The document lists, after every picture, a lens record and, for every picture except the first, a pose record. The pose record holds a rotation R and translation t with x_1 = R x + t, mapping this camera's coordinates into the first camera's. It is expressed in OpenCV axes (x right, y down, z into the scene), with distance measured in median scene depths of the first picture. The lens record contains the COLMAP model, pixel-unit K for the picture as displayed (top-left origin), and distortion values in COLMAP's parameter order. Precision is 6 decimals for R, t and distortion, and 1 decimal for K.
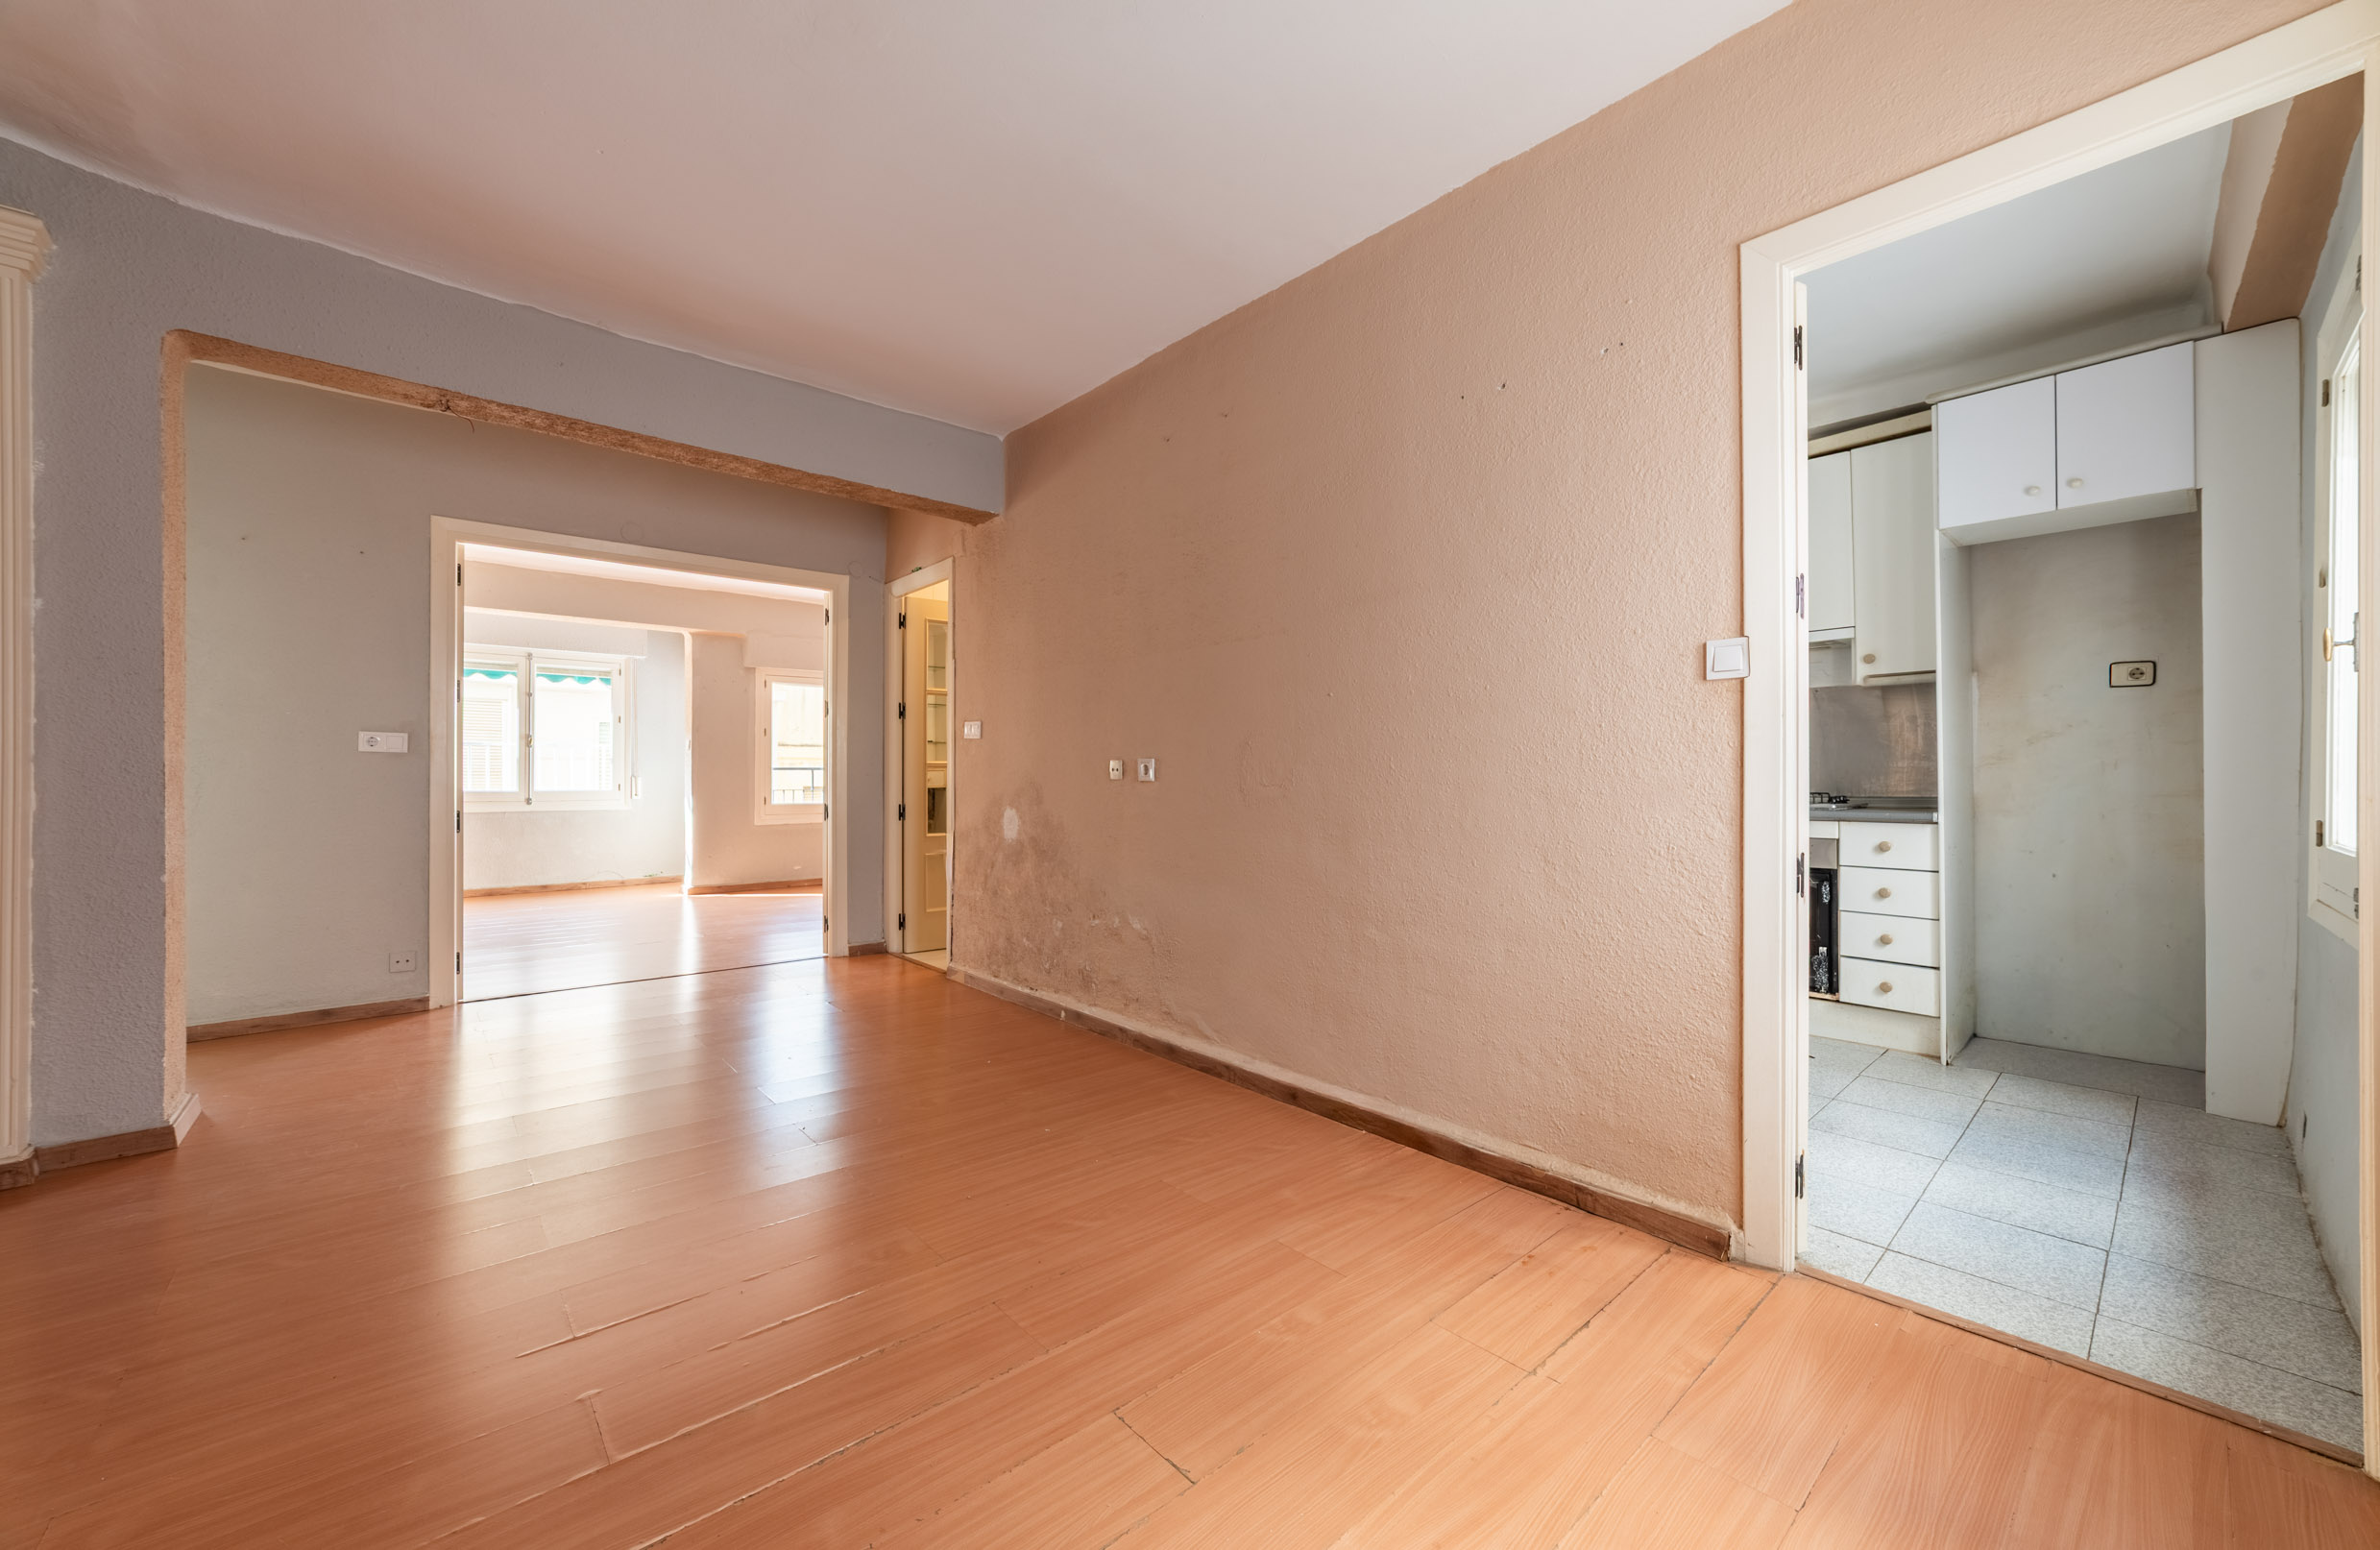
lens RADIAL K [[883.8, 0, 1190.0], [0, 883.8, 775.0], [0, 0, 1]] dist [-0.021435, 0.007962]
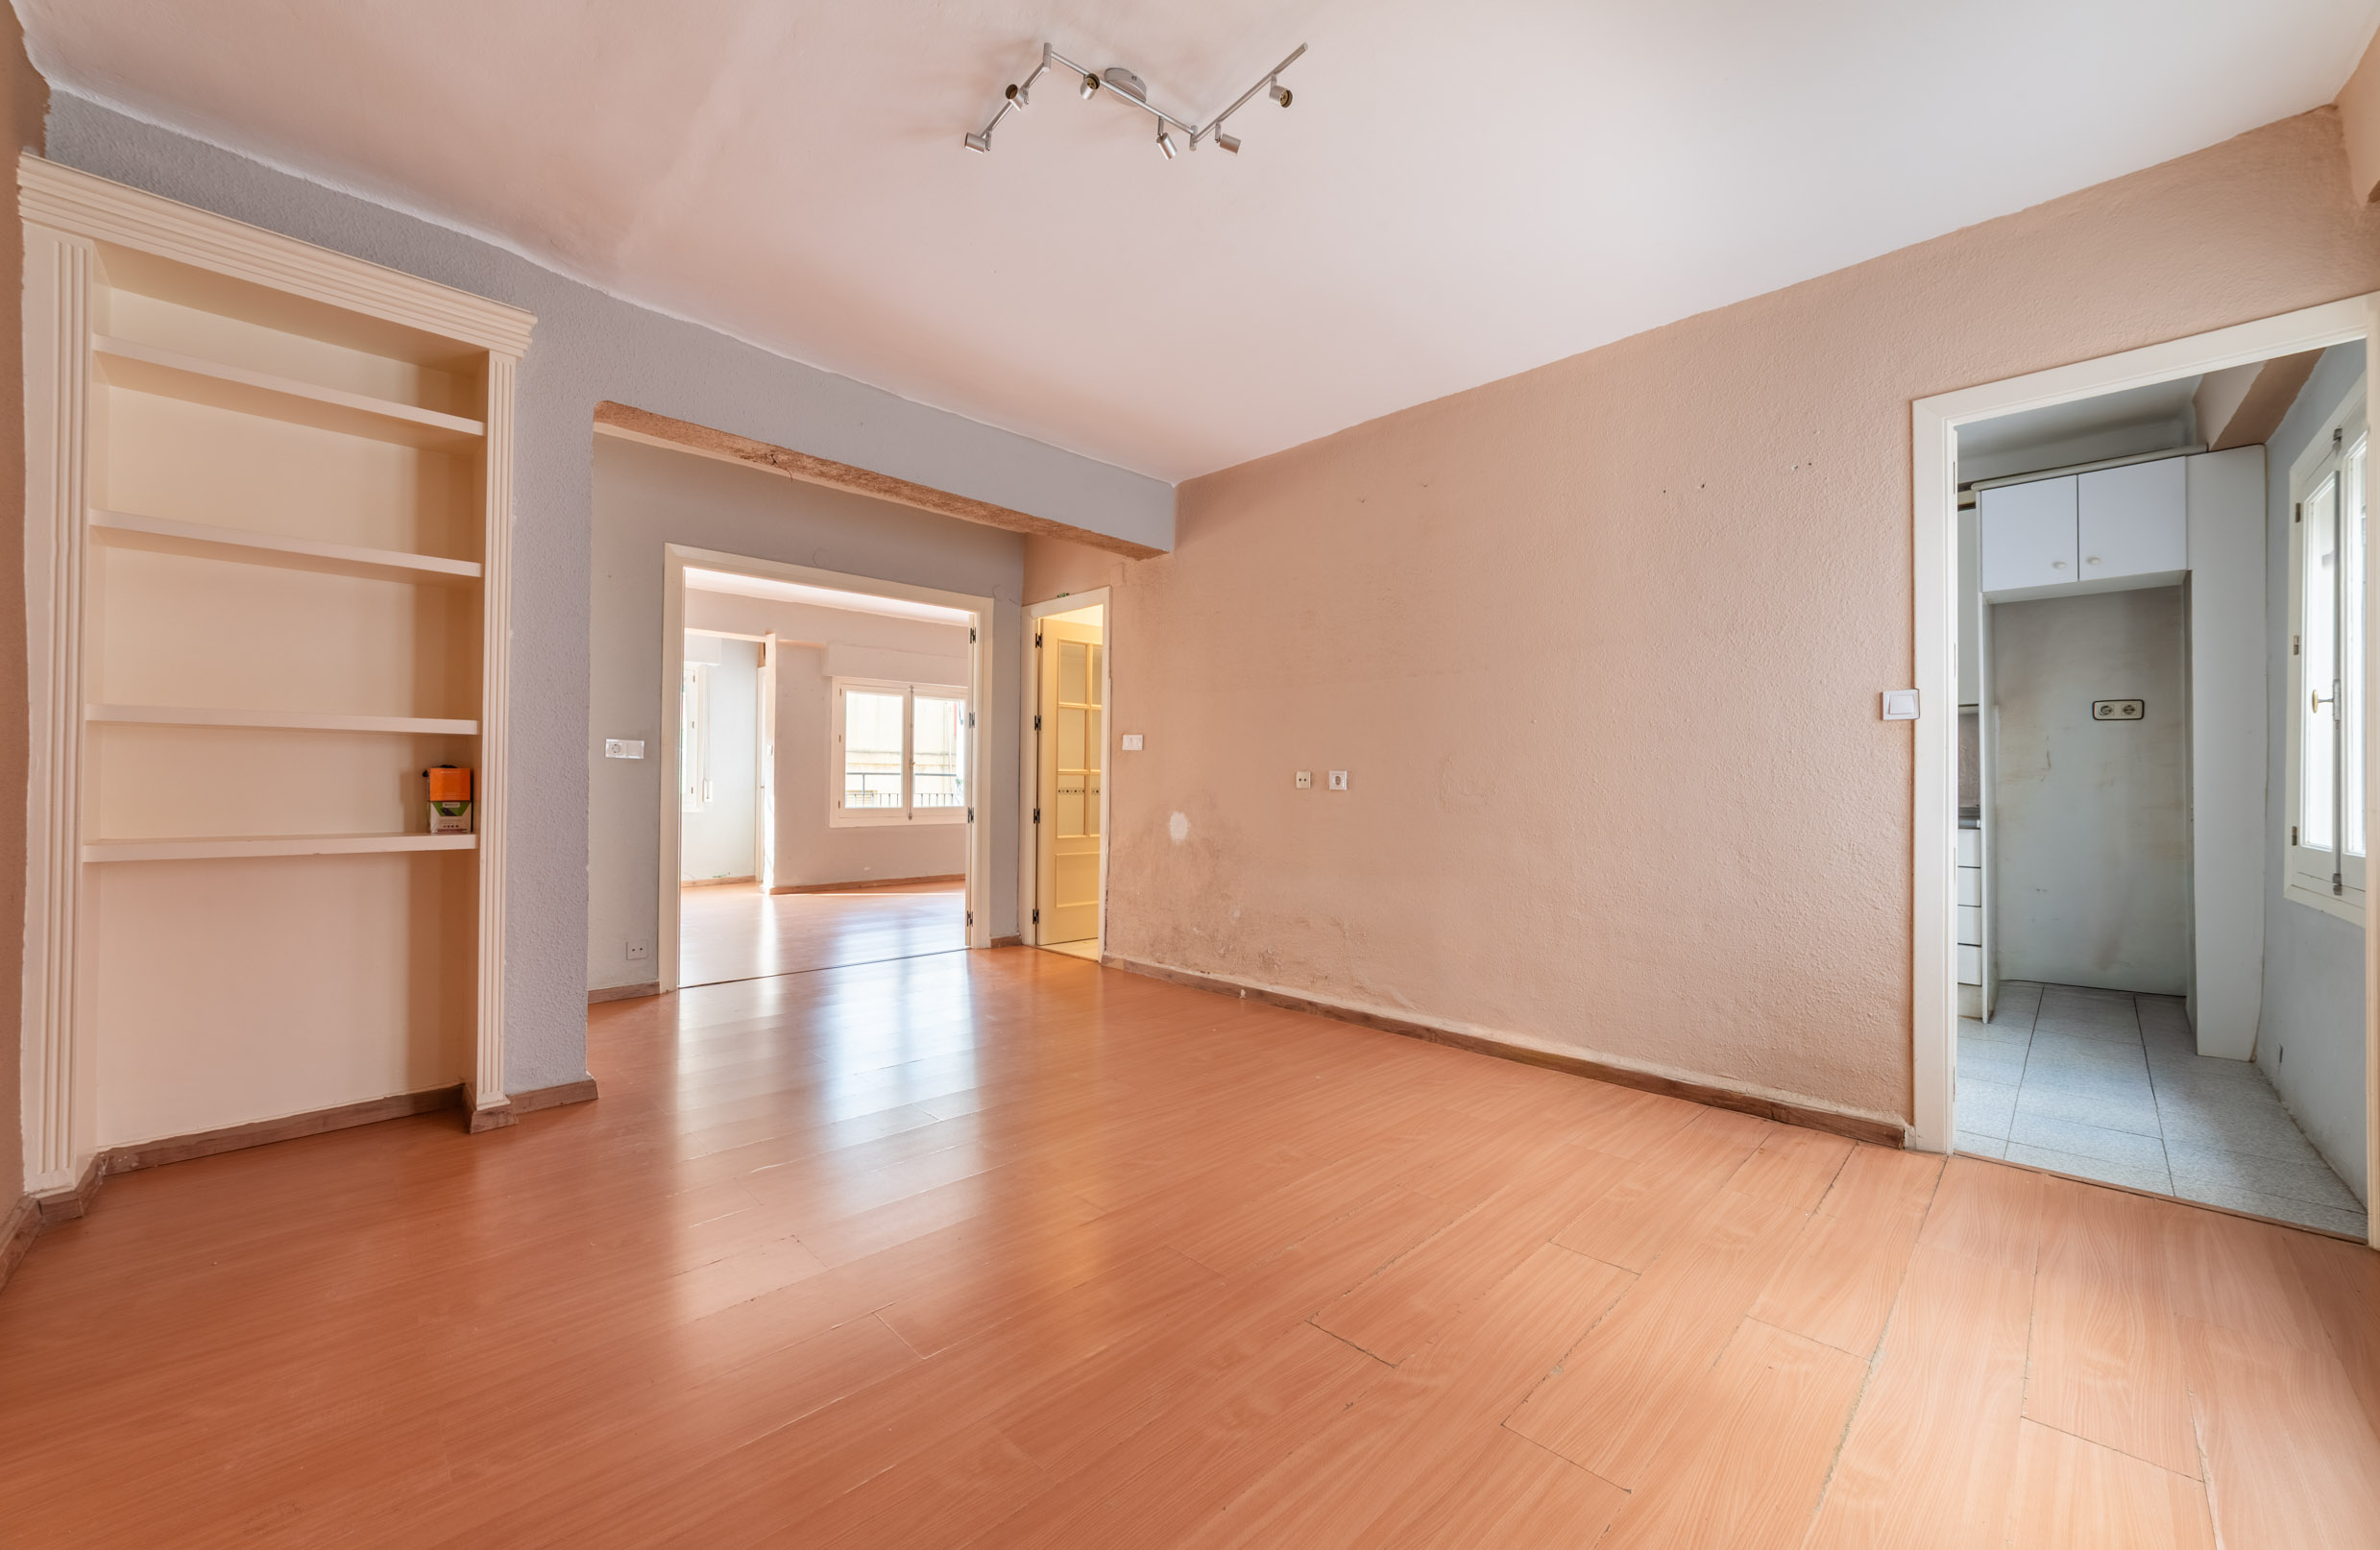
lens RADIAL K [[883.8, 0, 1190.0], [0, 883.8, 775.0], [0, 0, 1]] dist [-0.021435, 0.007962]
pose [[0.998171, 0.008072, 0.059917, -0.342344], [-0.007676, 0.999947, -0.006828, -0.003806], [-0.059968, 0.006356, 0.998180, -0.171694]]
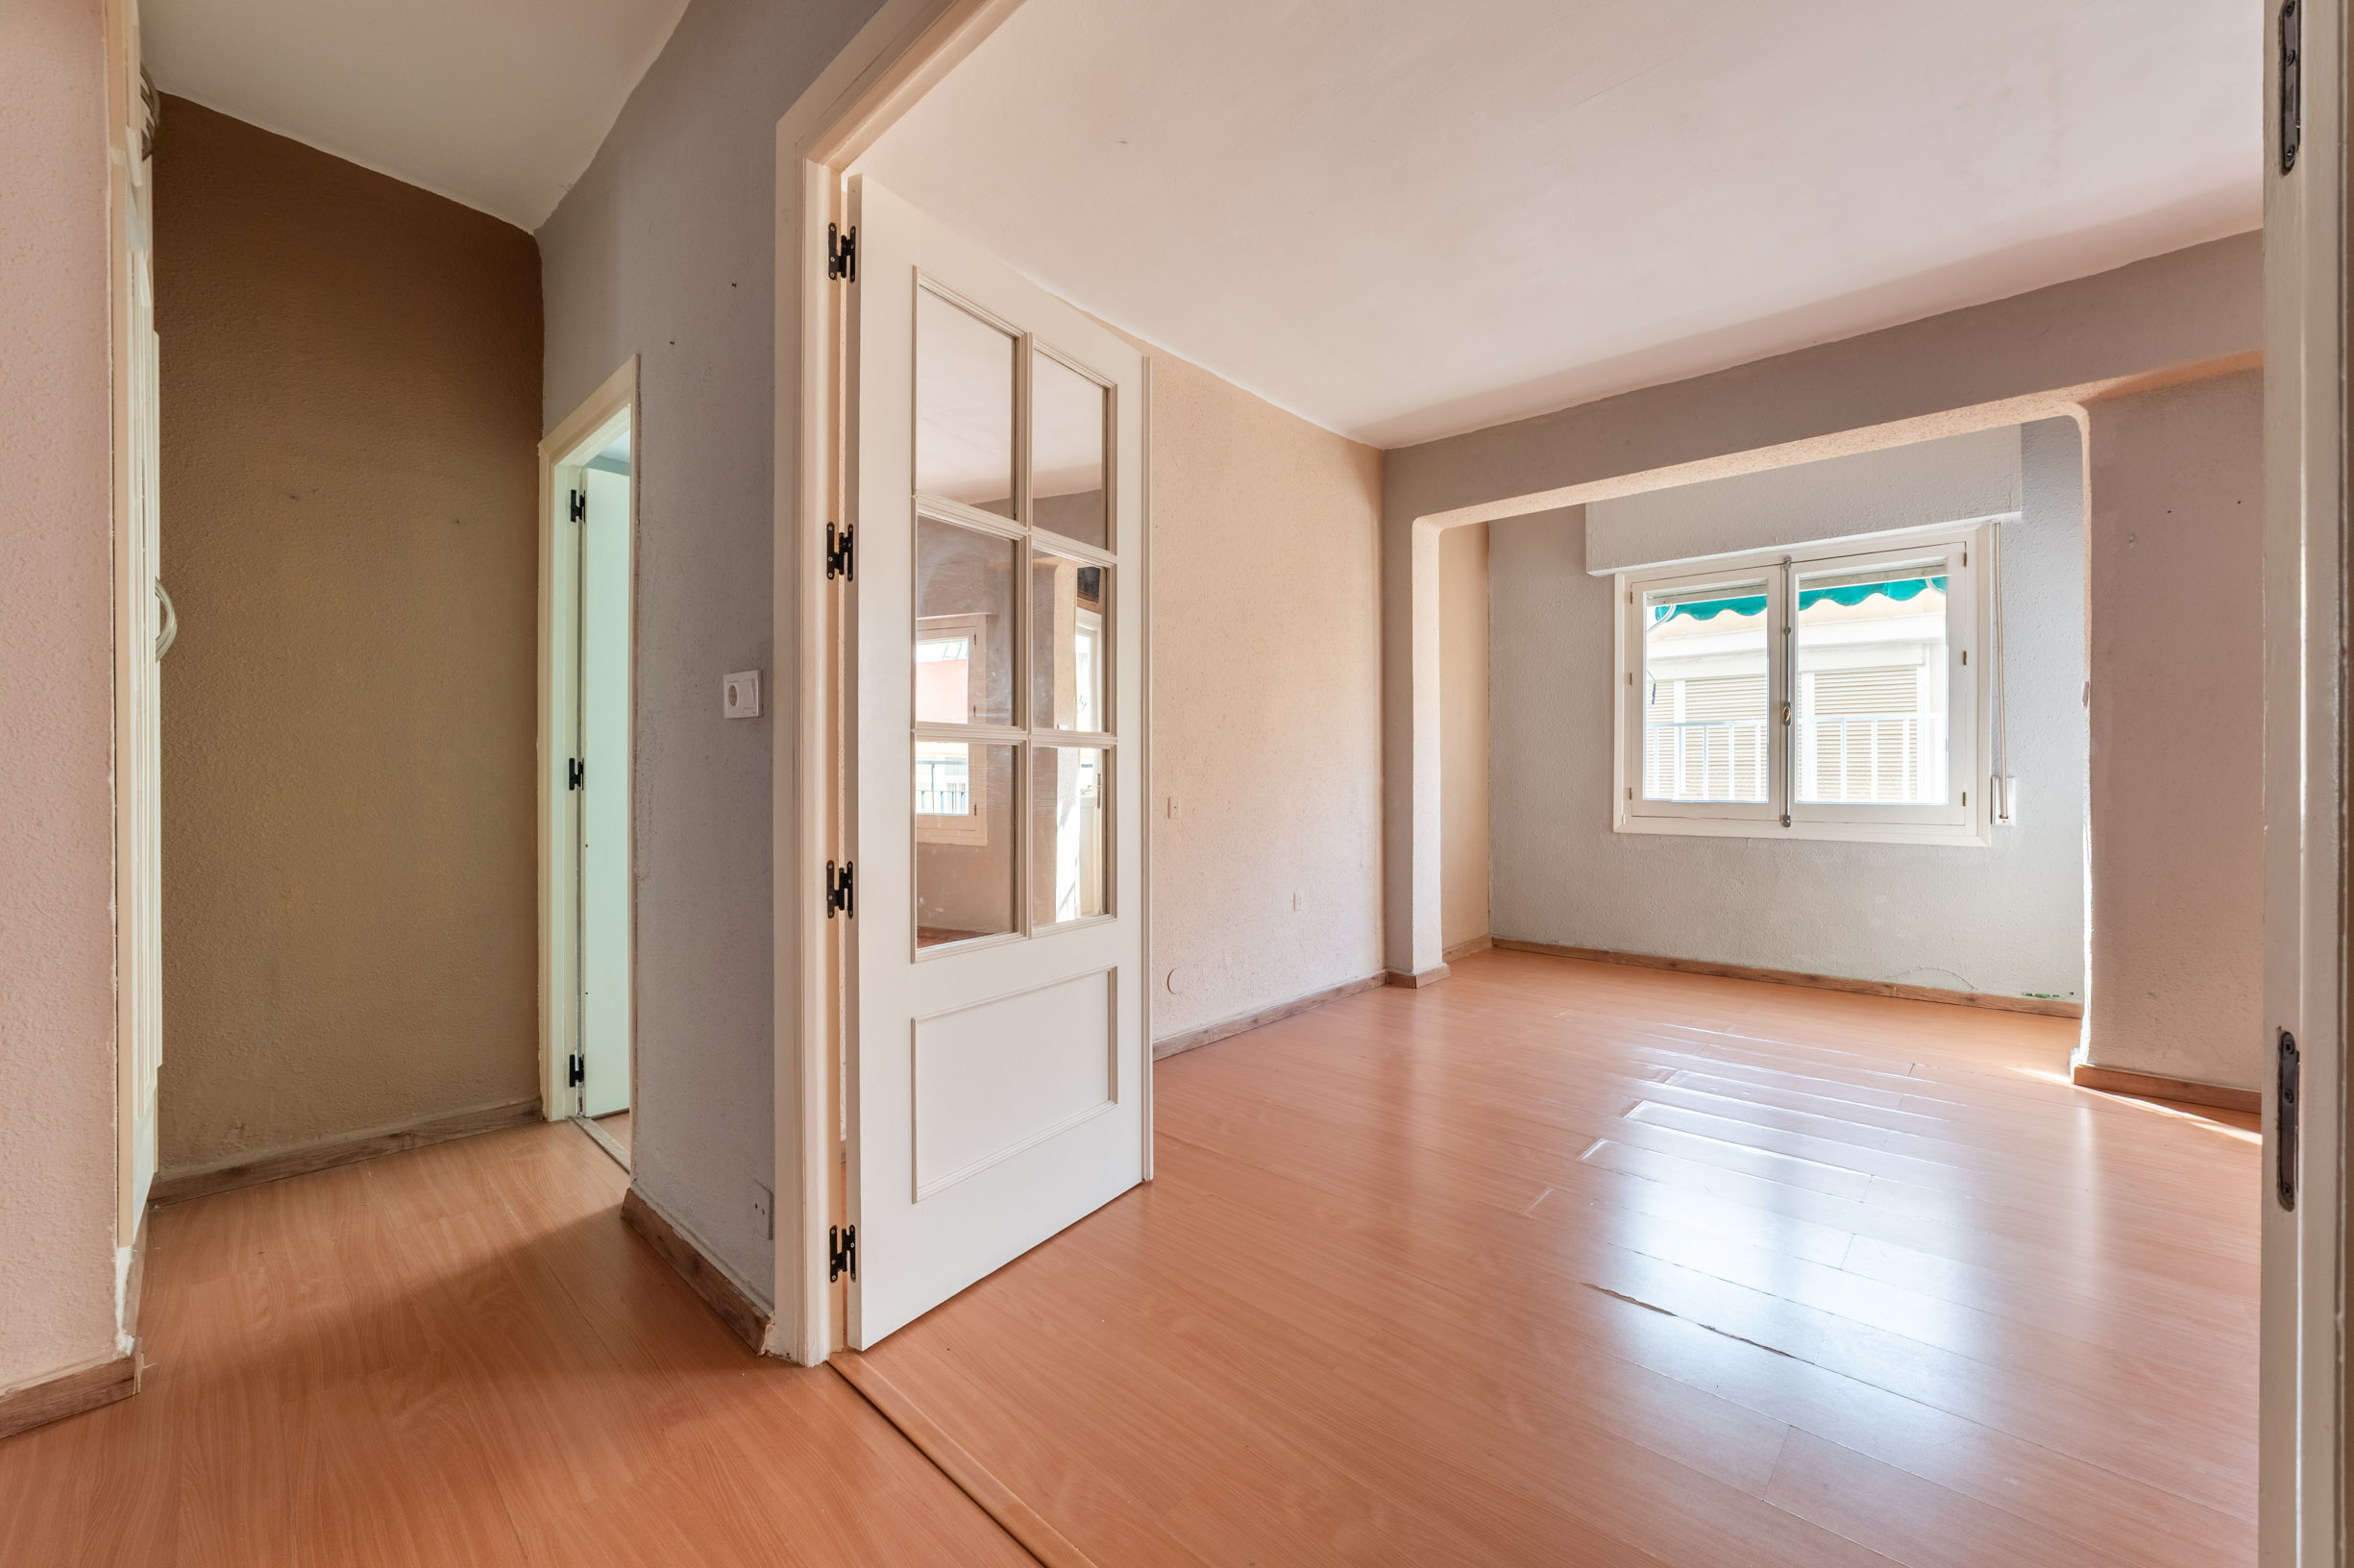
lens RADIAL K [[935.5, 0, 1177.0], [0, 935.5, 784.0], [0, 0, 1]] dist [-0.001015, -0.000107]
pose [[0.096718, 0.004416, -0.995302, -0.490167], [0.000600, 0.999990, 0.004496, 0.008457], [0.995312, -0.001032, 0.096715, 1.393741]]
